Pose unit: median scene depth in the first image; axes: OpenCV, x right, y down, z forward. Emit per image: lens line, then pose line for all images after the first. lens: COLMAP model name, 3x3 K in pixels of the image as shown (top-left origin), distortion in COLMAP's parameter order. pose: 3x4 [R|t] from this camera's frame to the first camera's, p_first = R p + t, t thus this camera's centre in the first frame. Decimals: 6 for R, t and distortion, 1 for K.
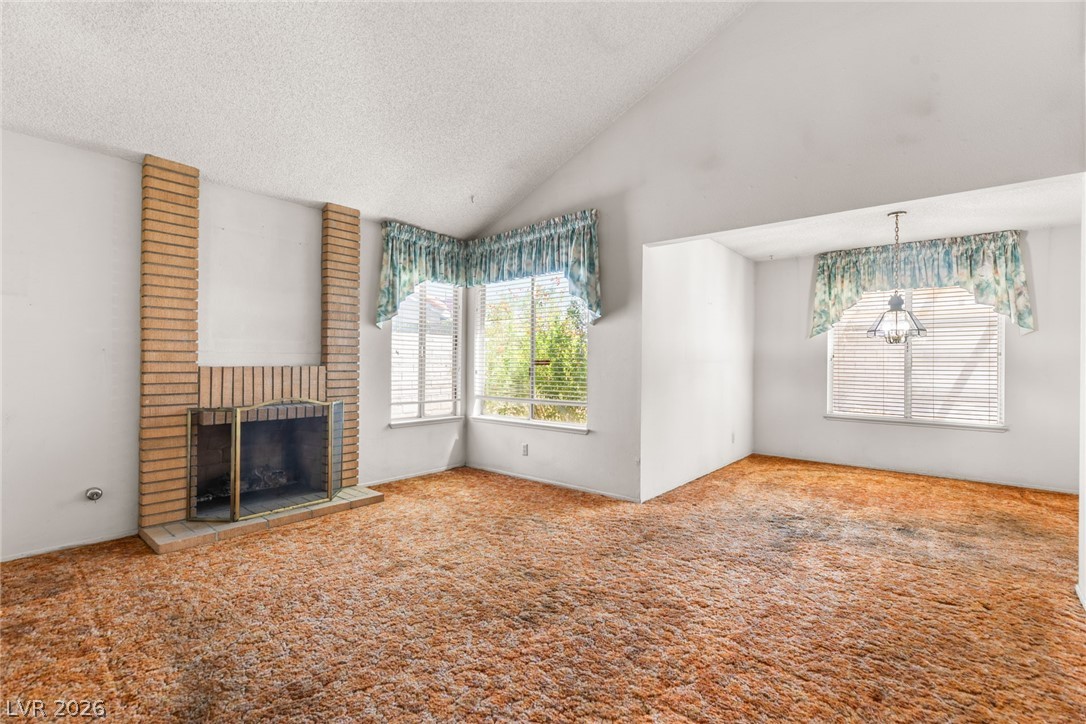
lens RADIAL K [[498.0, 0, 544.9], [0, 498.0, 363.9], [0, 0, 1]] dist [-0.000251, 0.000022]
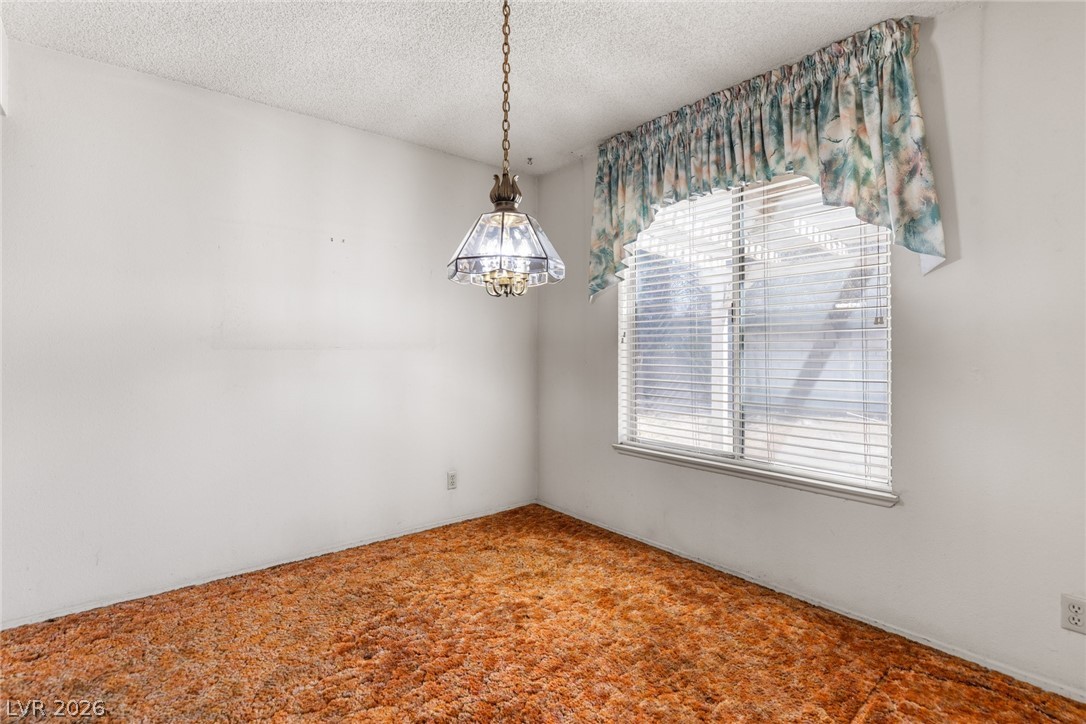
lens RADIAL K [[551.1, 0, 541.4], [0, 551.1, 358.0], [0, 0, 1]] dist [0.000732, 0.000005]
pose [[0.978992, 0.004027, -0.203858, 0.721060], [-0.006925, 0.999885, -0.013500, 0.021023], [0.203780, 0.014628, 0.978907, 0.476237]]
